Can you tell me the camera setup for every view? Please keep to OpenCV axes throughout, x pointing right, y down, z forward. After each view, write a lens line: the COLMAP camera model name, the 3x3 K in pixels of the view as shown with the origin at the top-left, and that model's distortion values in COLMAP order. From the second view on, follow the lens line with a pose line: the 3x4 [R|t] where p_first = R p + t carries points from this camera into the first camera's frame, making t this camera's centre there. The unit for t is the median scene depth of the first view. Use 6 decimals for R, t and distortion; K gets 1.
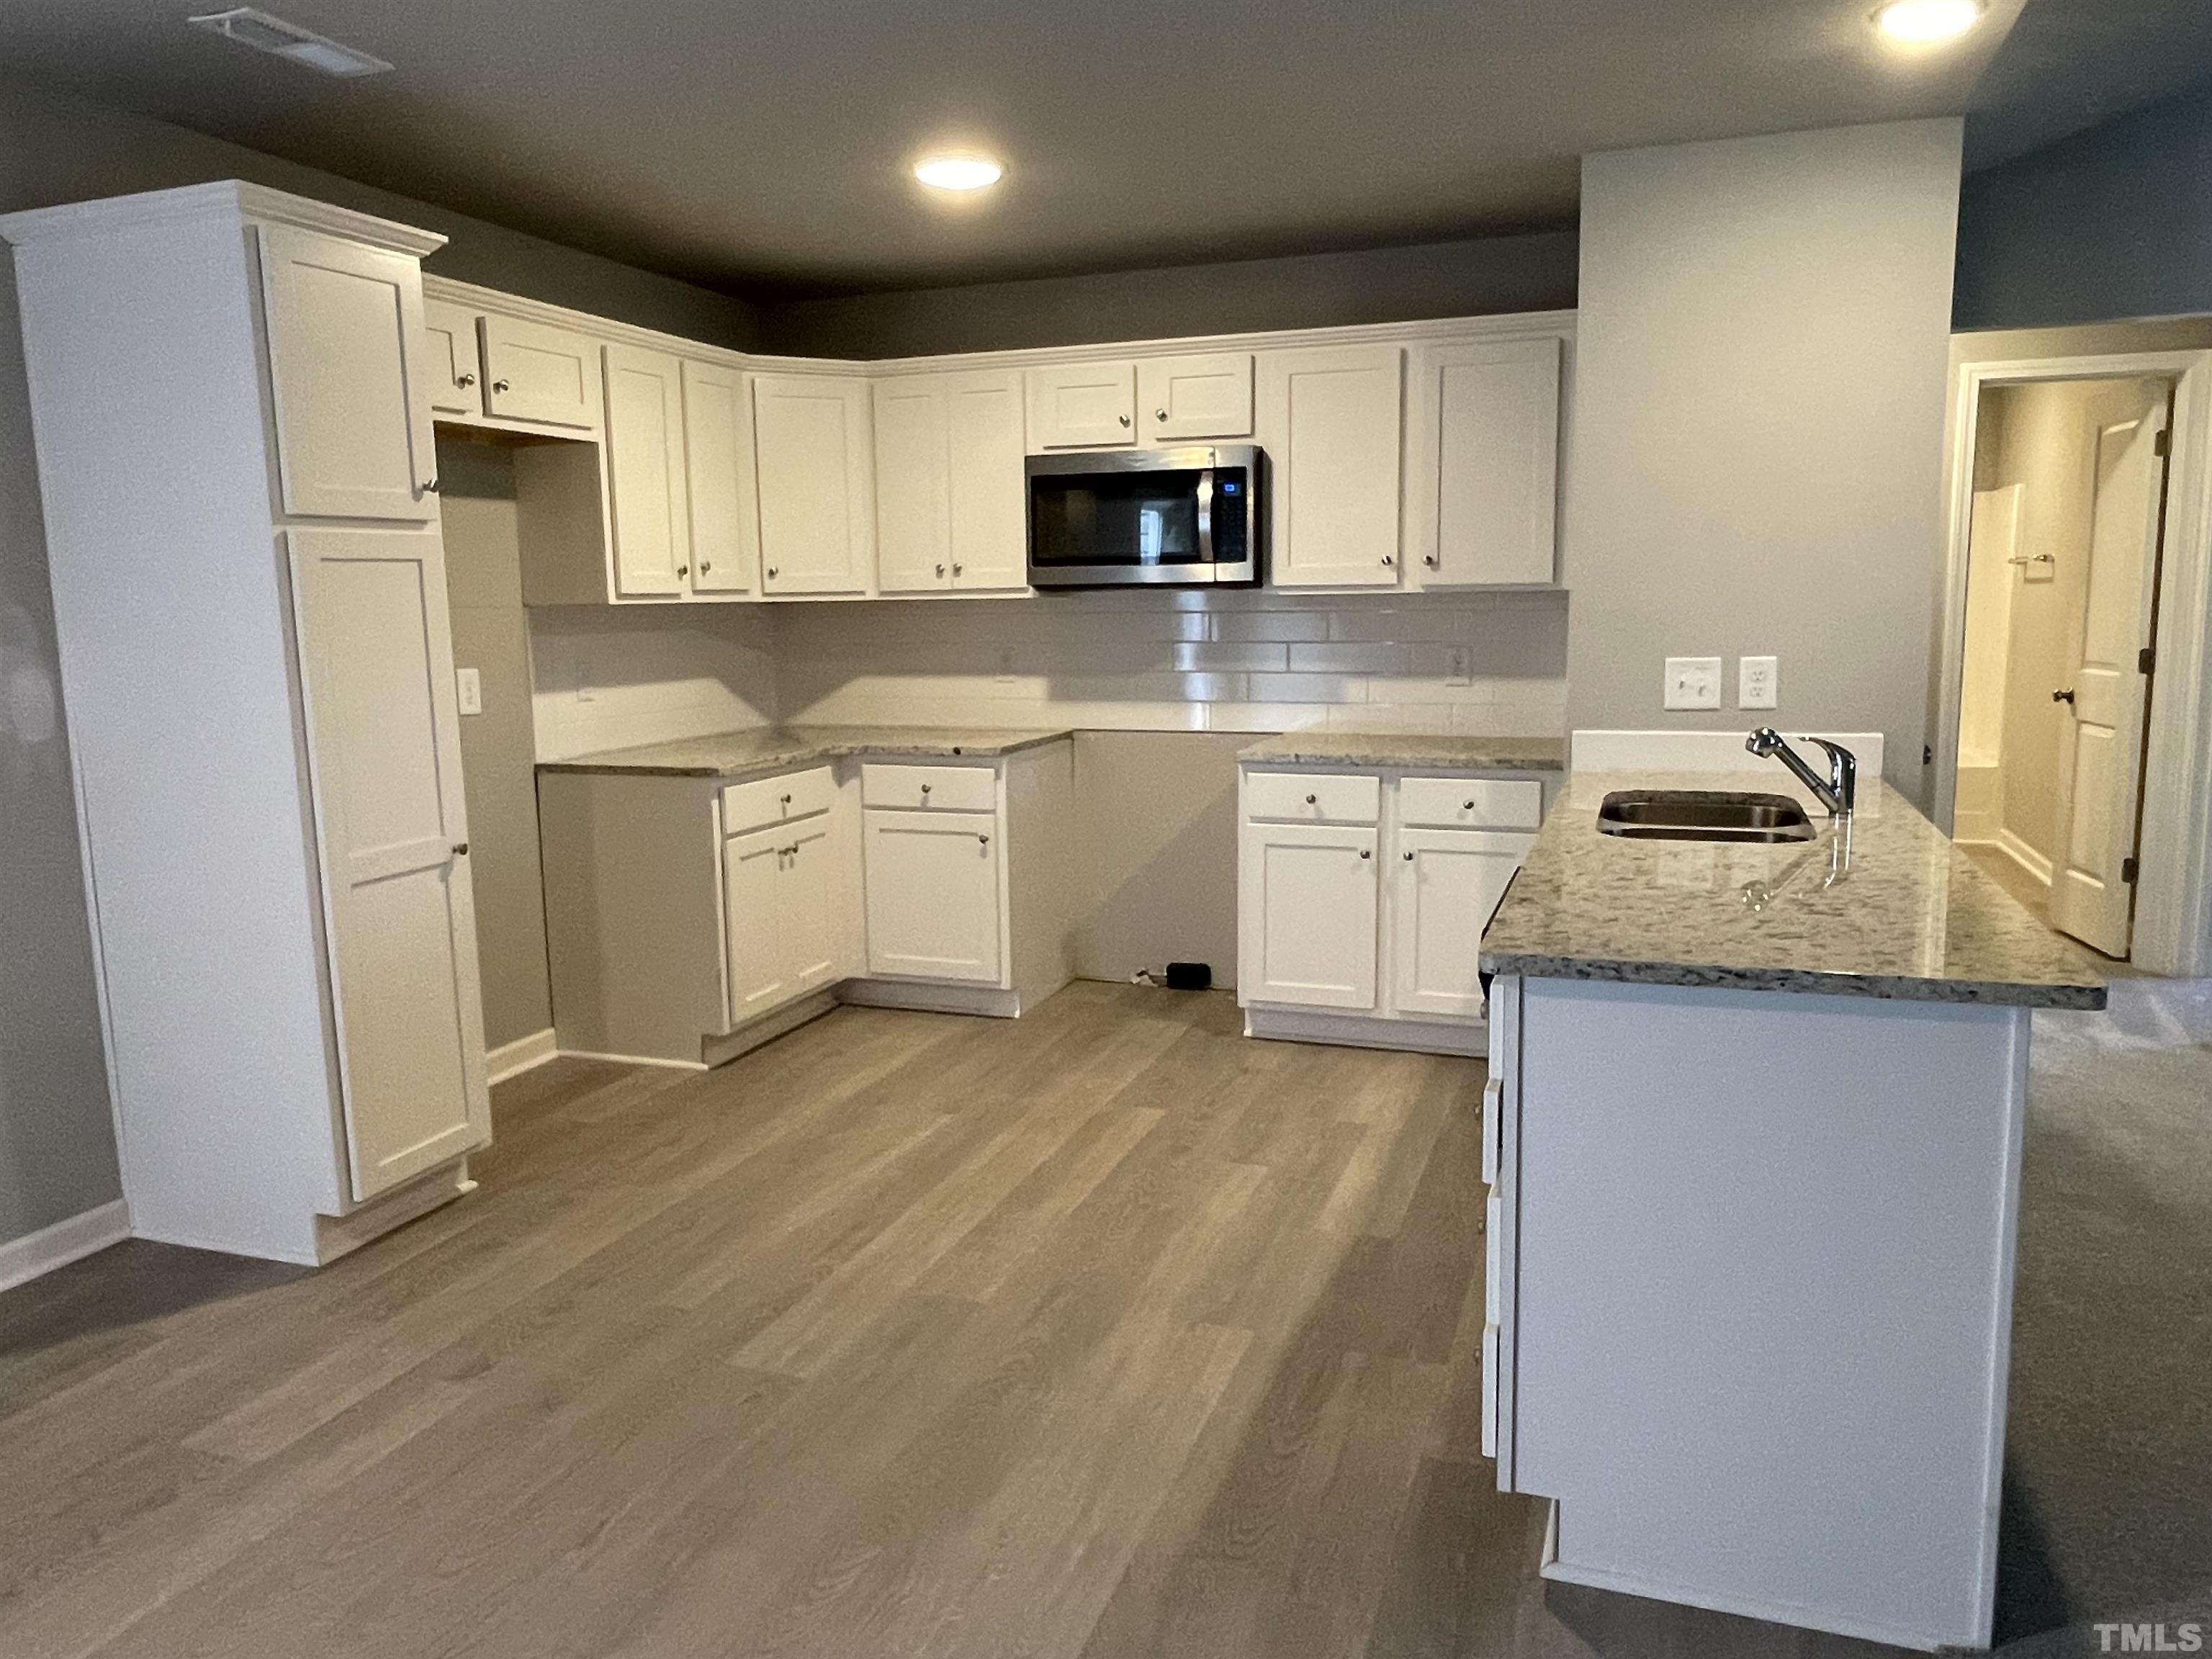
lens RADIAL K [[1554.7, 0, 1108.0], [0, 1554.7, 829.3], [0, 0, 1]] dist [0.003532, -0.014693]
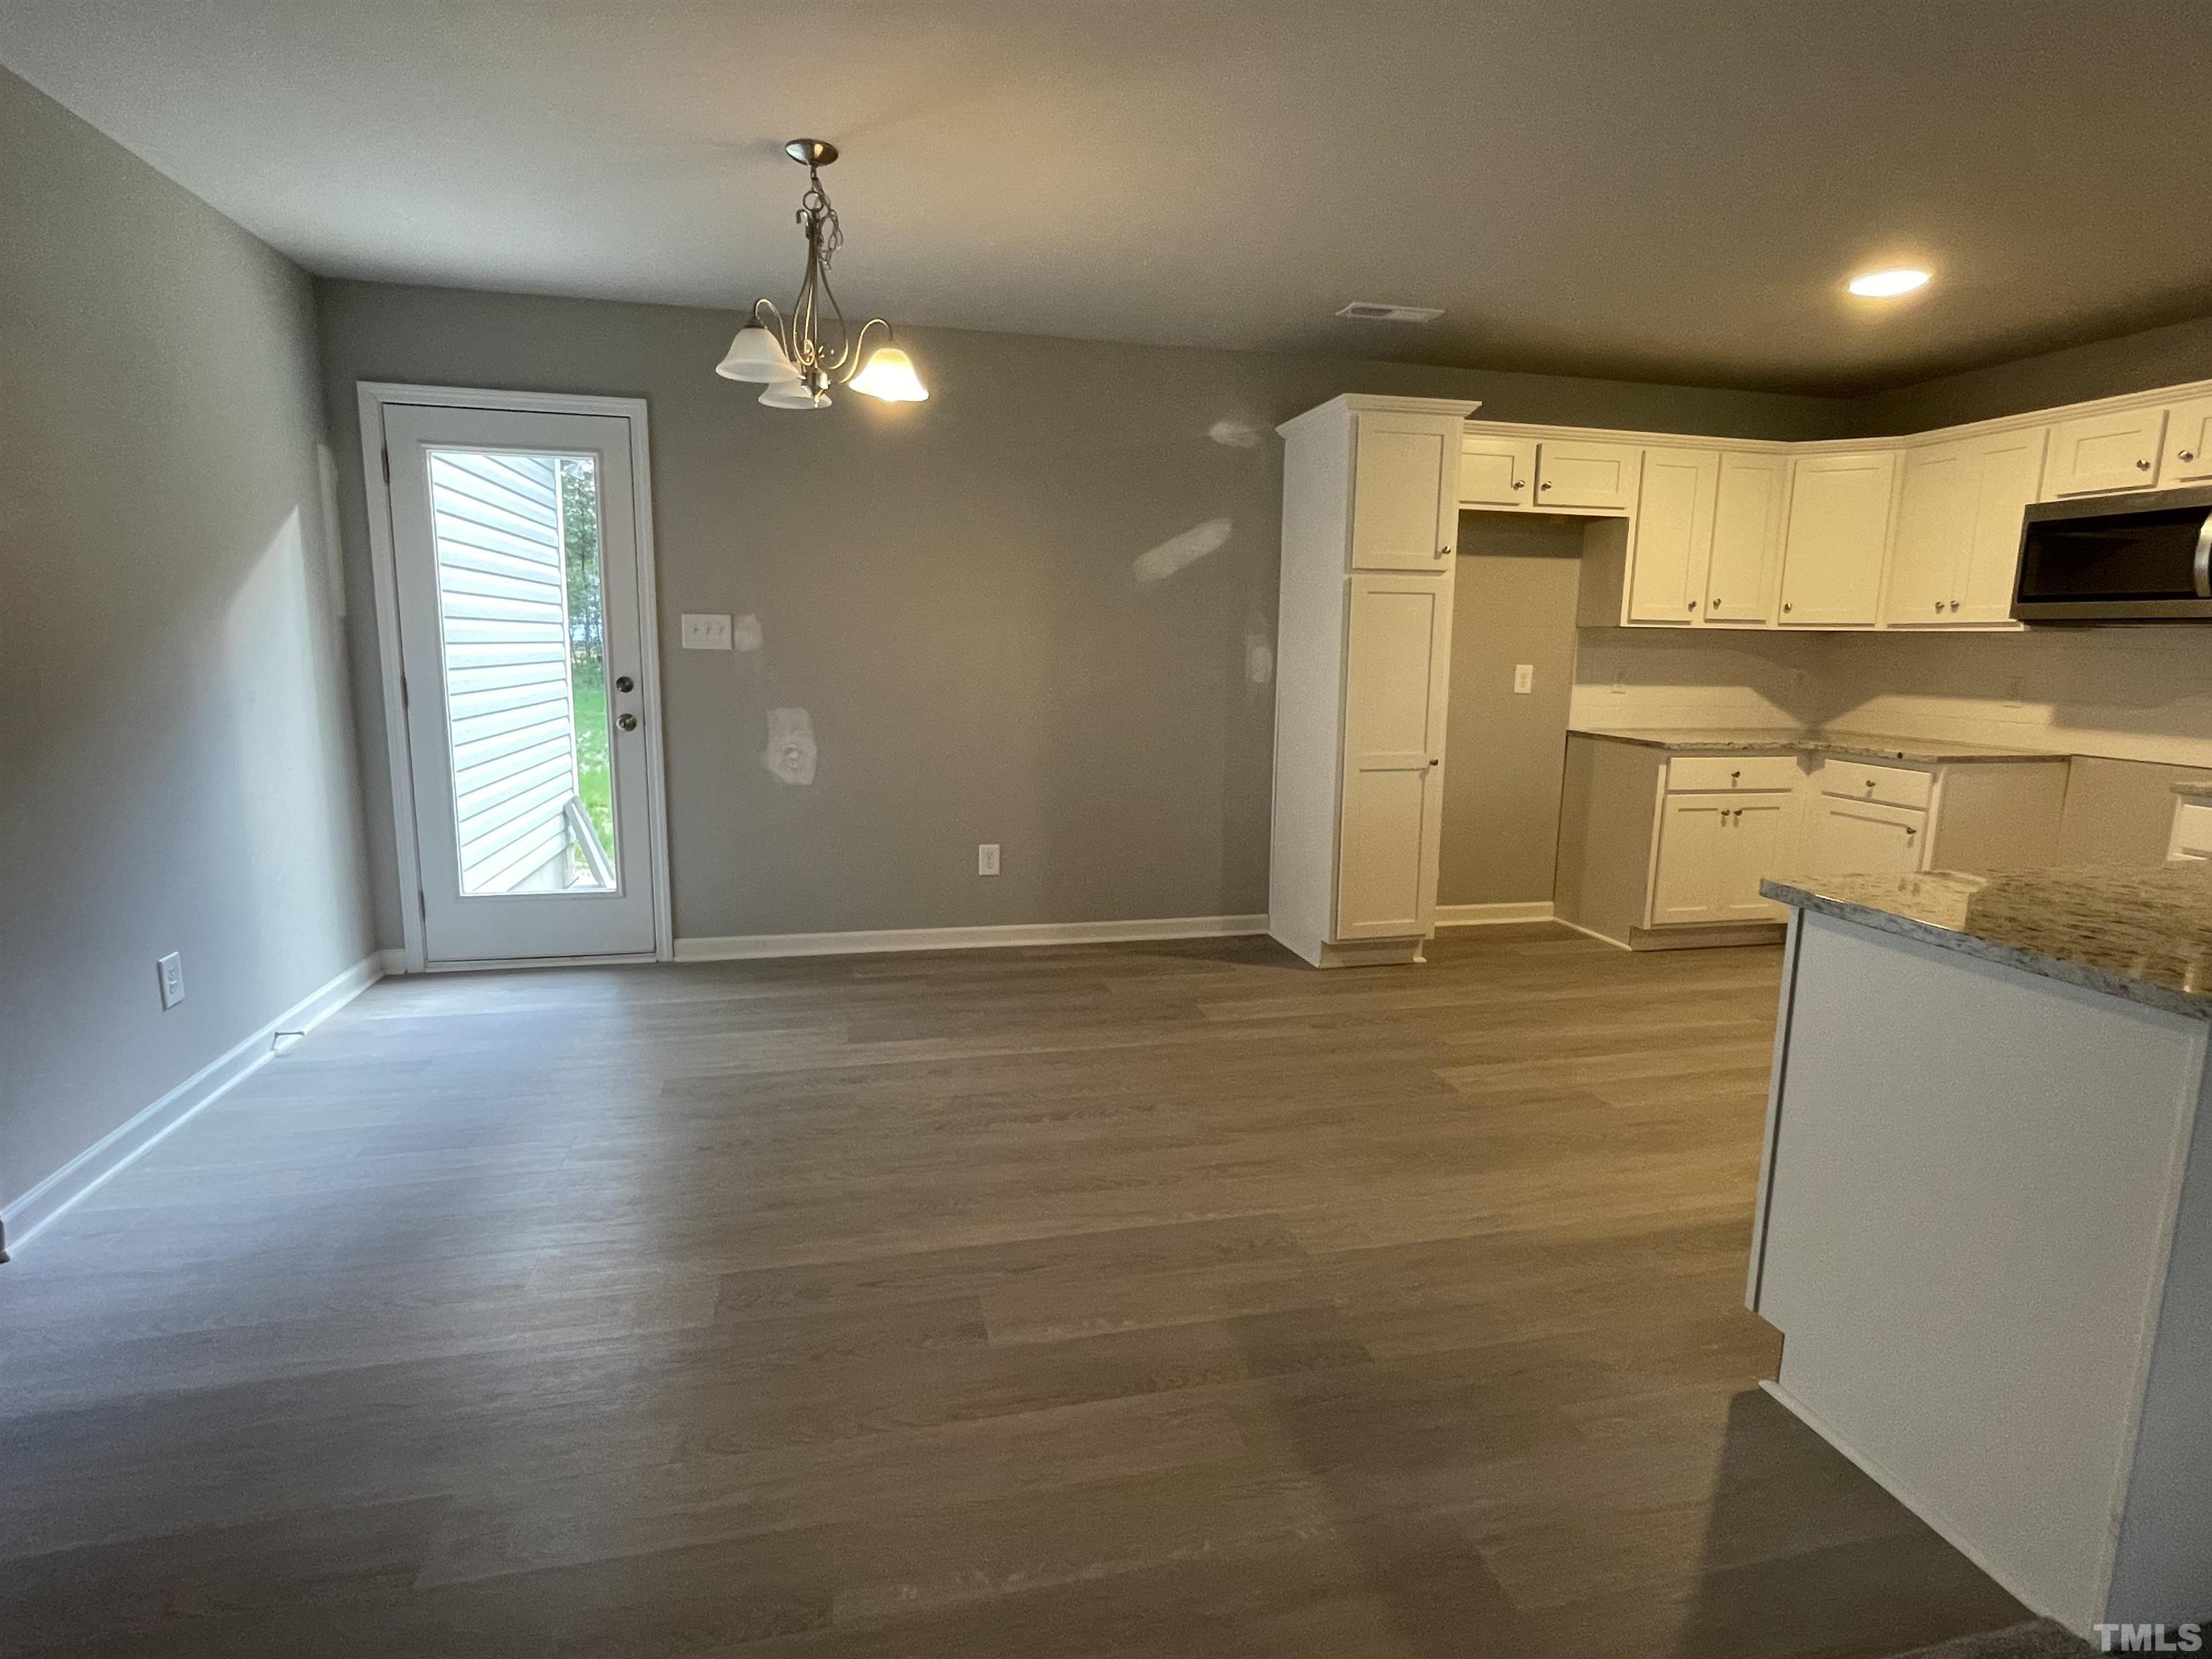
lens RADIAL K [[1115.4, 0, 1113.7], [0, 1115.4, 827.2], [0, 0, 1]] dist [-0.002471, -0.002082]
pose [[0.546784, 0.164624, -0.820930, 0.315188], [-0.148701, 0.983986, 0.098280, 0.011374], [0.823963, 0.068335, 0.562508, 0.012908]]
